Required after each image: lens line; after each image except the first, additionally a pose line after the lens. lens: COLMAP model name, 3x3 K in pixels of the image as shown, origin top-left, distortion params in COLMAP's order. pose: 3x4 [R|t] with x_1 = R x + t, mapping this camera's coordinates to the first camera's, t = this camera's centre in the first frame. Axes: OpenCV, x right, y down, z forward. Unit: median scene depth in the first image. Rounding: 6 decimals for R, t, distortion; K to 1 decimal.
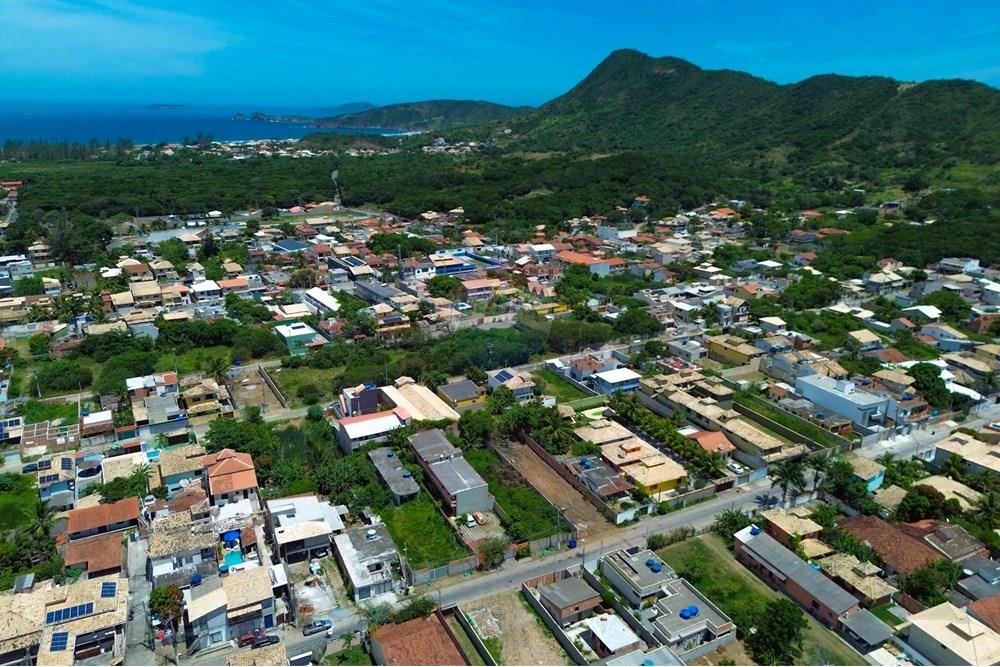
lens RADIAL K [[702.3, 0, 504.0], [0, 702.3, 336.4], [0, 0, 1]] dist [0.065792, -0.059374]
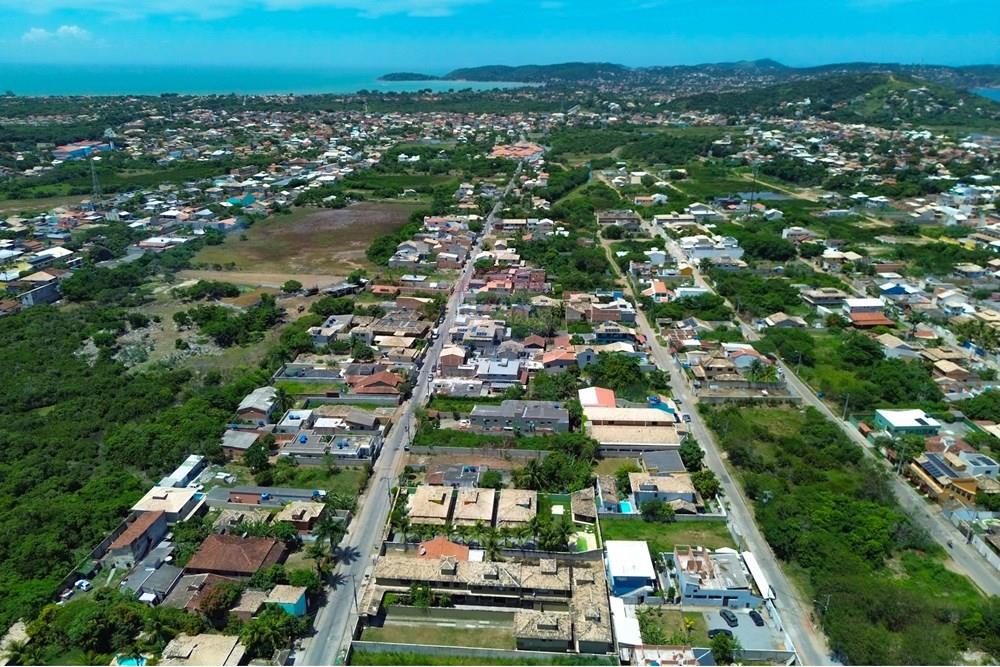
lens RADIAL K [[702.3, 0, 502.7], [0, 702.3, 339.7], [0, 0, 1]] dist [0.065792, -0.059374]
pose [[-0.505425, 0.303122, -0.807875, 0.652563], [-0.276149, 0.830199, 0.484263, -0.391246], [0.817488, 0.467852, -0.335897, 0.900632]]
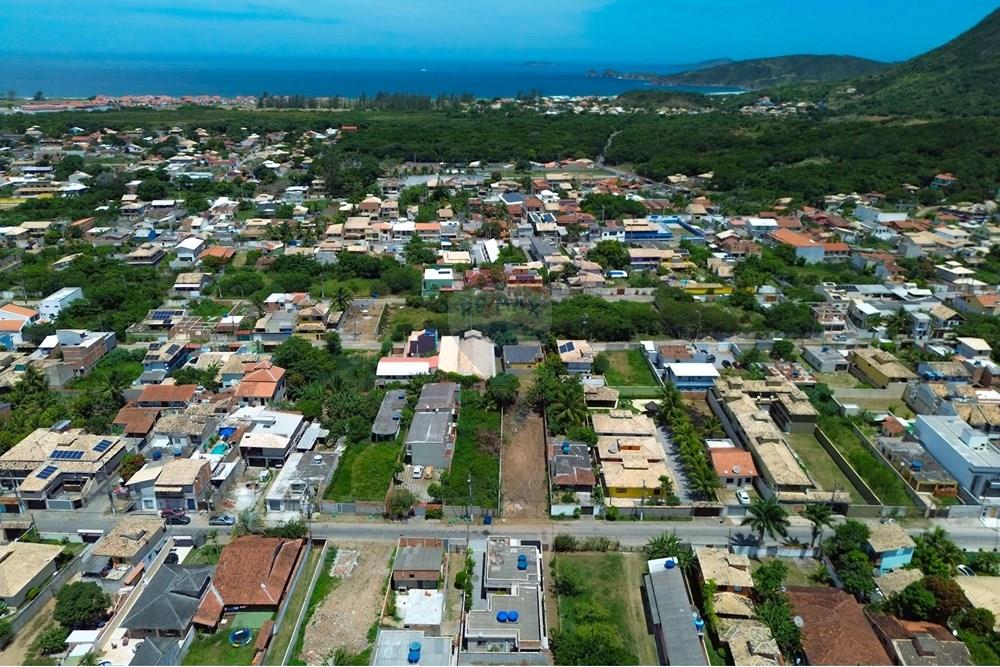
lens RADIAL K [[702.3, 0, 503.3], [0, 702.3, 338.3], [0, 0, 1]] dist [0.065792, -0.059374]
pose [[0.889693, 0.170310, -0.423605, 0.278499], [-0.146453, 0.985249, 0.088524, -0.023400], [0.432432, -0.016721, 0.901511, 0.082072]]
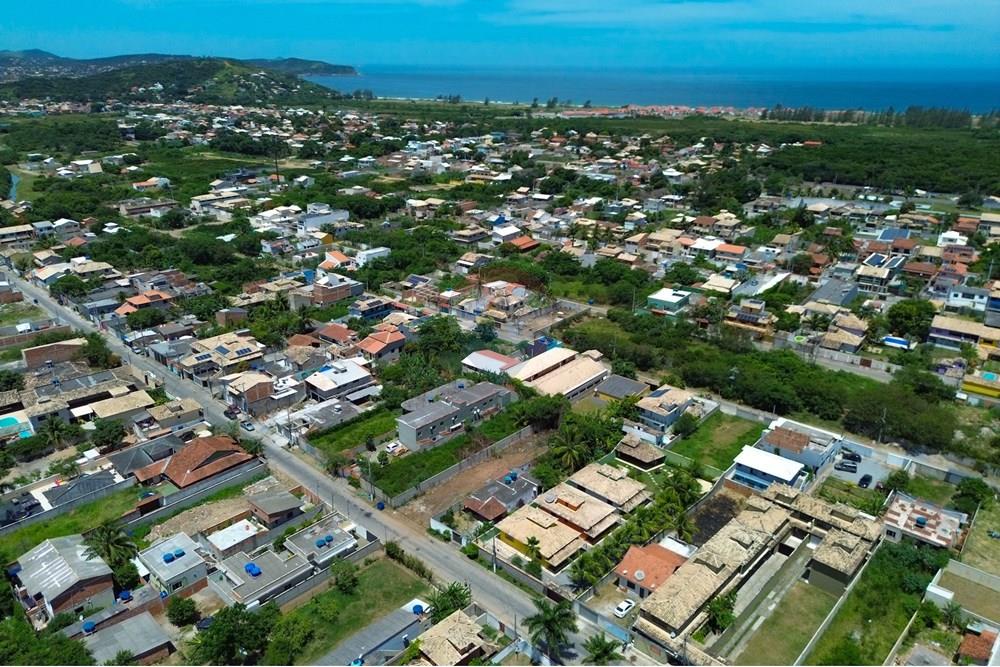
lens RADIAL K [[702.3, 0, 502.7], [0, 702.3, 338.1], [0, 0, 1]] dist [0.065792, -0.059374]
pose [[0.354078, 0.331859, -0.874356, 0.555018], [-0.294594, 0.926906, 0.232506, -0.124092], [0.887605, 0.175255, 0.425961, 0.393124]]
